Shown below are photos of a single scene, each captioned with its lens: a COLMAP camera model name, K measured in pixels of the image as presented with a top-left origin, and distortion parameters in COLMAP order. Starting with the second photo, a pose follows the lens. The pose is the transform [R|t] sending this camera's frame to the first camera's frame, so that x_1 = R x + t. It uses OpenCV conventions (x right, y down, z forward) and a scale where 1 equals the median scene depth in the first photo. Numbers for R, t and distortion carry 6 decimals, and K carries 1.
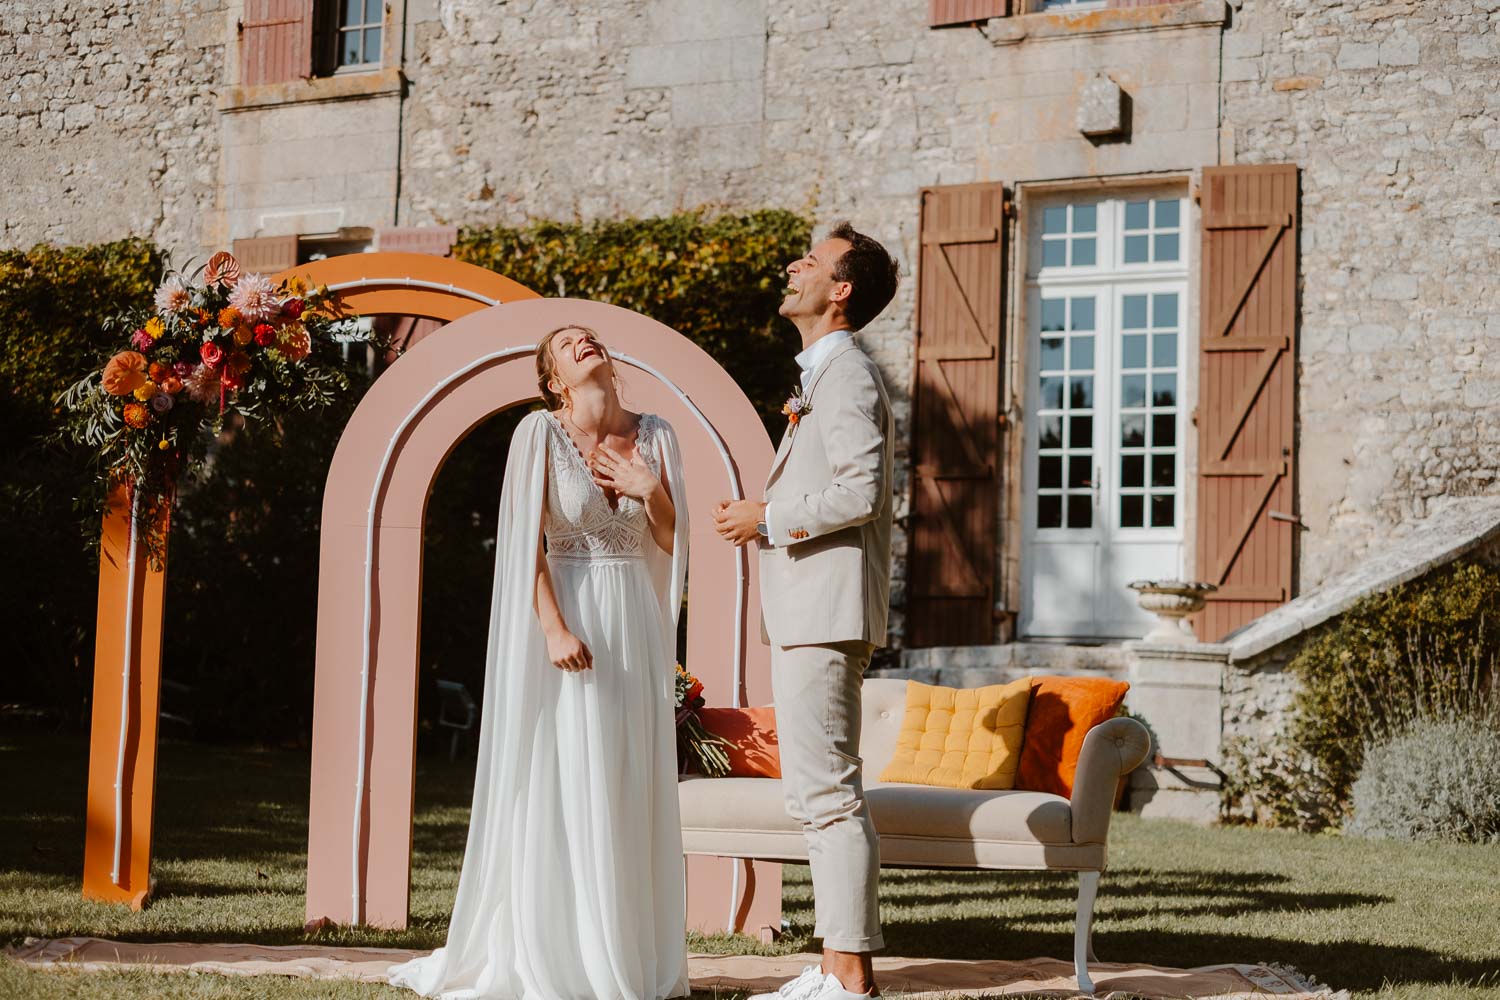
lens RADIAL K [[2319.5, 0, 748.6], [0, 2319.5, 504.7], [0, 0, 1]] dist [-0.018386, 0.000000]
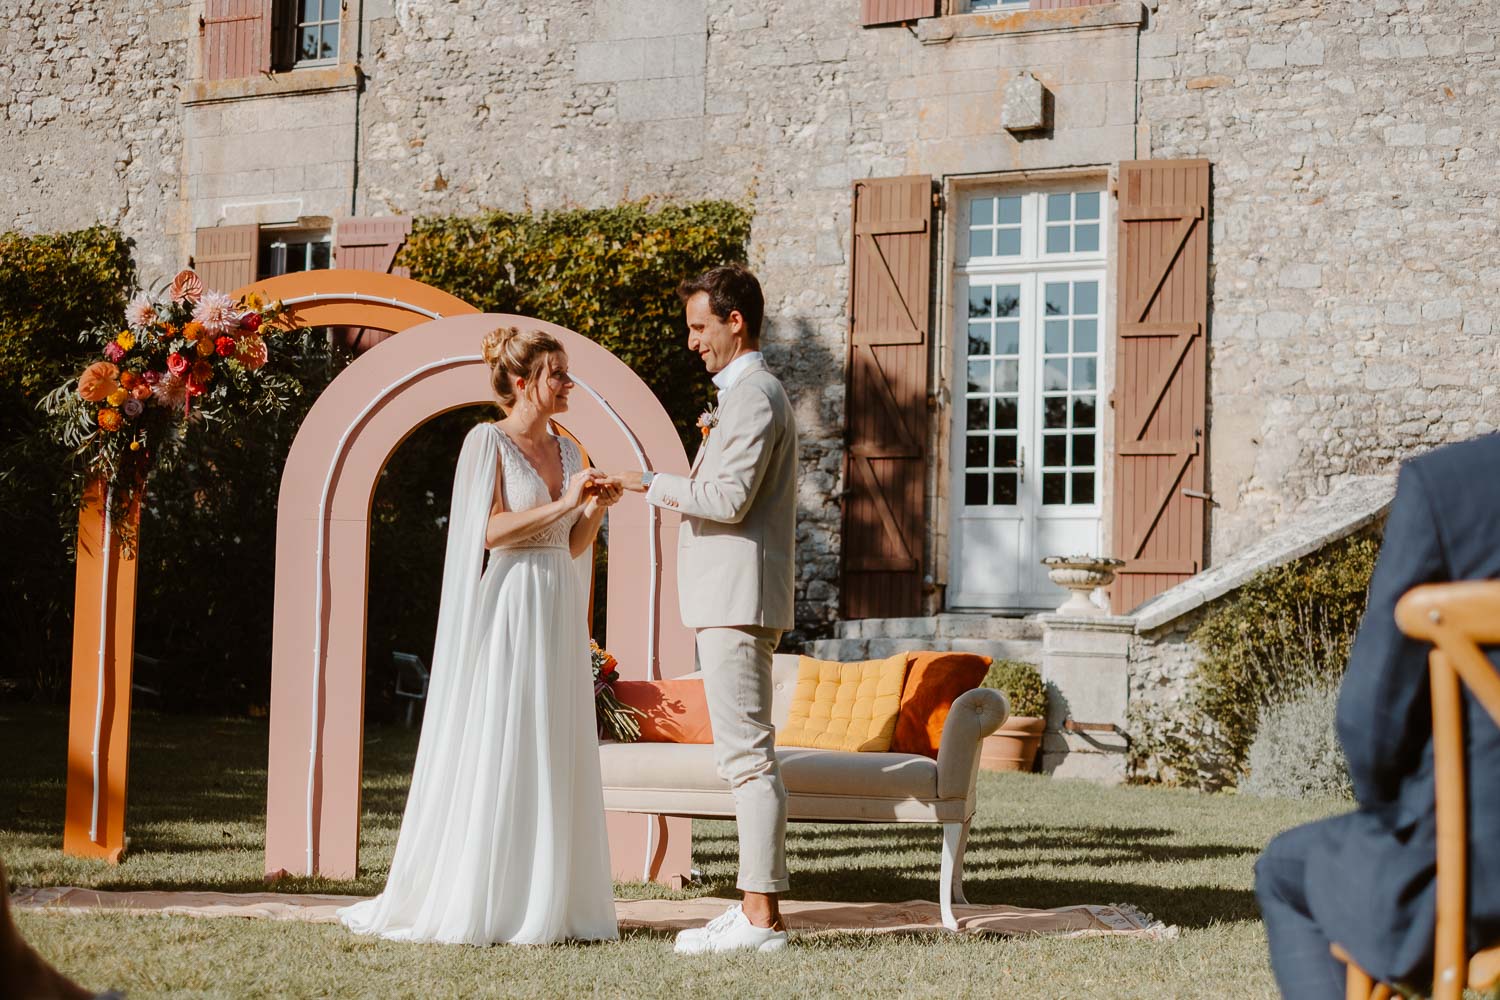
lens RADIAL K [[2319.5, 0, 749.0], [0, 2319.5, 501.3], [0, 0, 1]] dist [-0.018386, 0.000000]
pose [[0.999889, -0.003814, 0.014400, 0.011410], [0.003626, 0.999908, 0.013100, -0.005703], [-0.014448, -0.013046, 0.999811, -0.050619]]
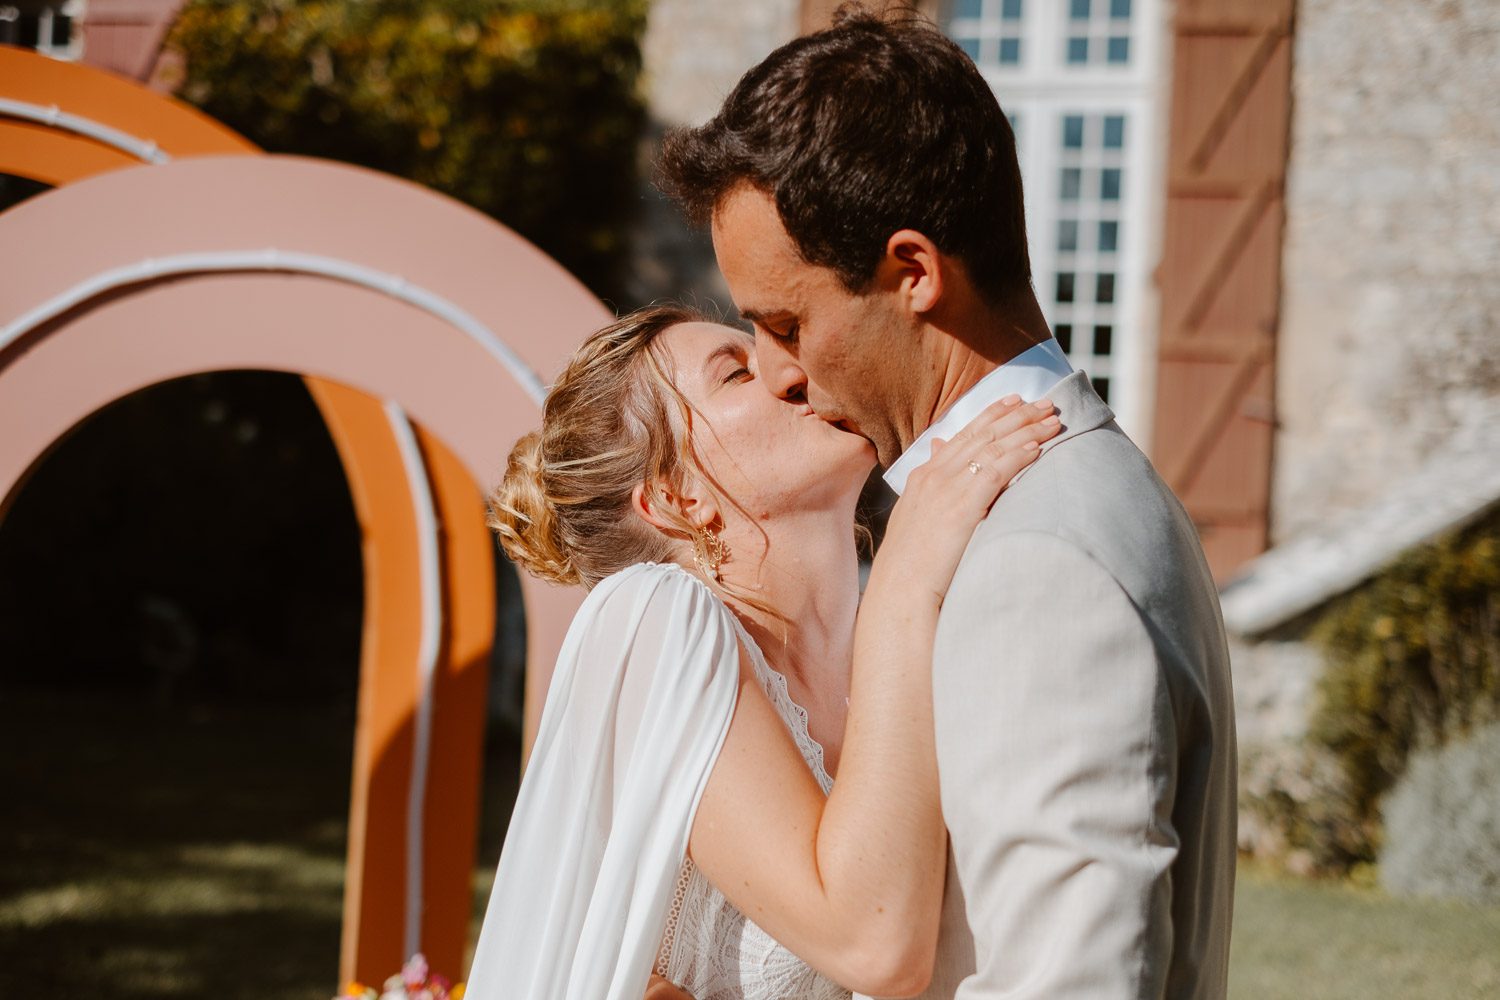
lens RADIAL K [[2319.5, 0, 752.6], [0, 2319.5, 533.7], [0, 0, 1]] dist [-0.018386, 0.000000]
pose [[0.994865, 0.021860, 0.098819, -0.012834], [-0.032391, 0.993811, 0.106259, -0.029058], [-0.095885, -0.108914, 0.989416, 0.230797]]
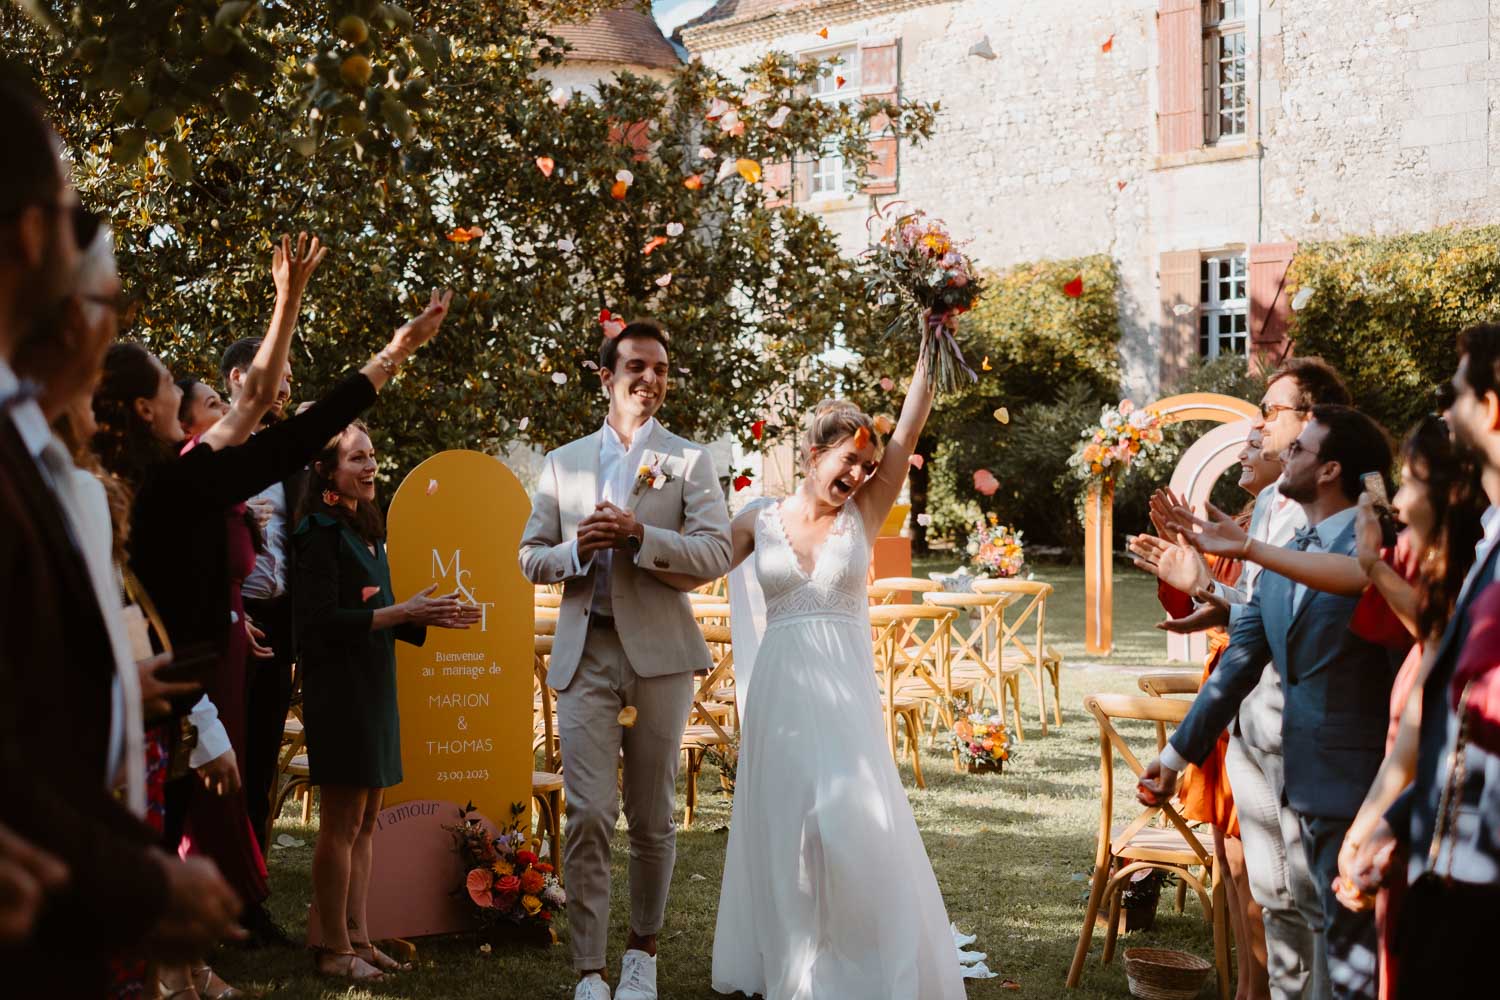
lens RADIAL K [[2319.5, 0, 746.5], [0, 2319.5, 510.9], [0, 0, 1]] dist [-0.018386, 0.000000]
pose [[0.910840, -0.027308, -0.411856, 0.199078], [0.066532, 0.994475, 0.081200, -0.101591], [0.407363, -0.101362, 0.907624, -0.678366]]
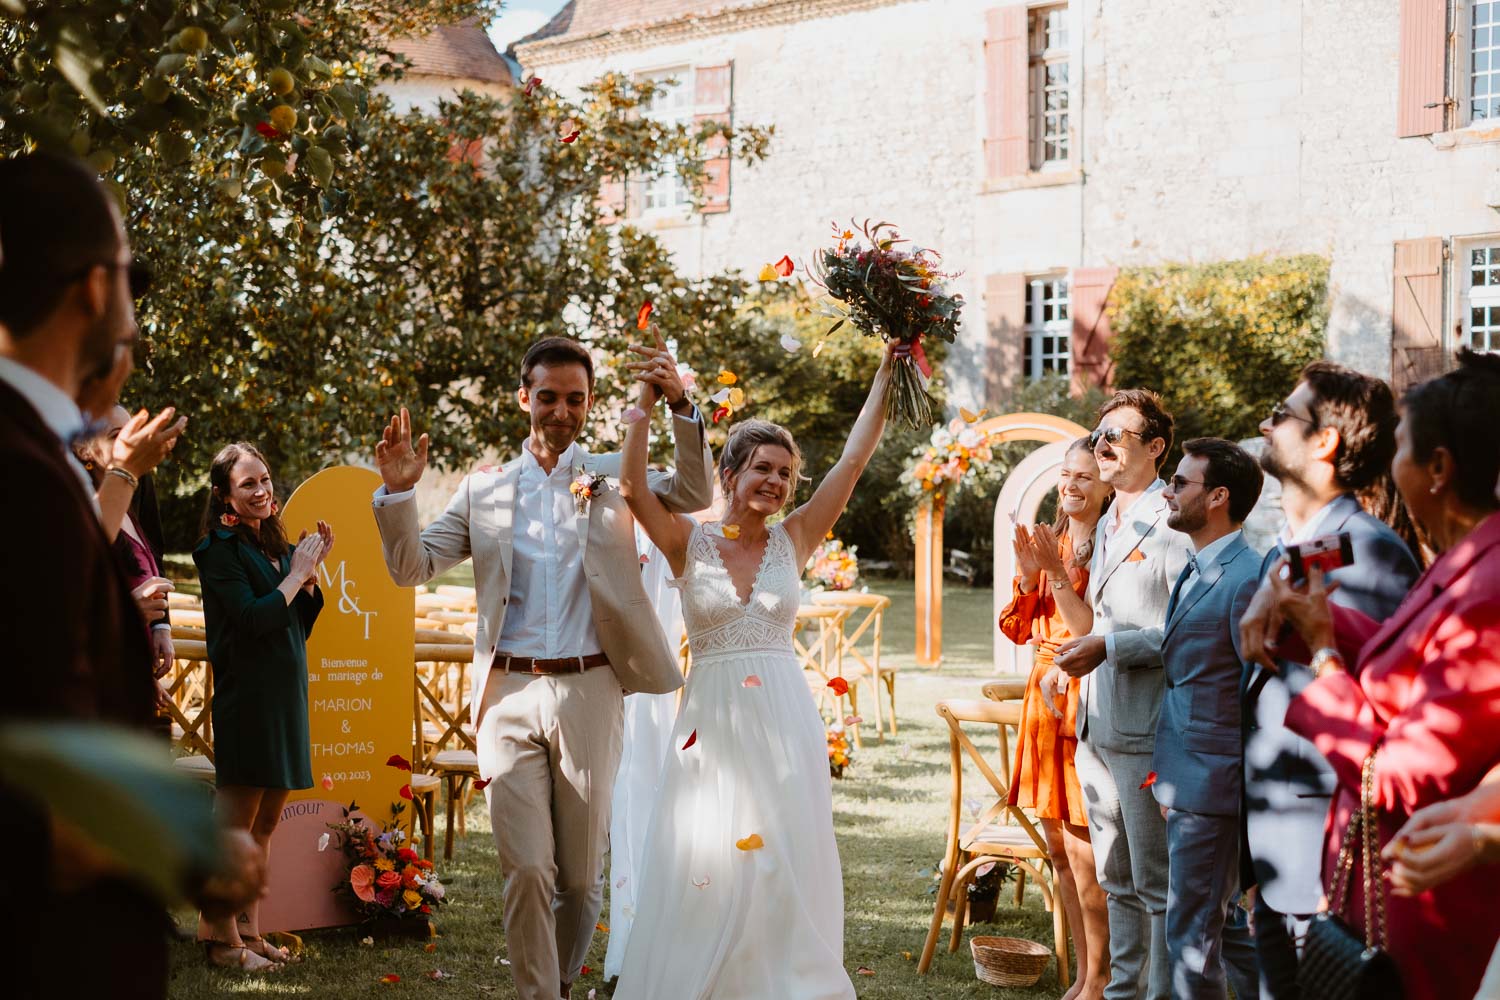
lens RADIAL K [[2319.5, 0, 742.5], [0, 2319.5, 511.4], [0, 0, 1]] dist [-0.018386, 0.000000]
pose [[0.939571, -0.022484, -0.341616, 0.200170], [0.053028, 0.995356, 0.080336, -0.104800], [0.338223, -0.093597, 0.936400, -0.705646]]
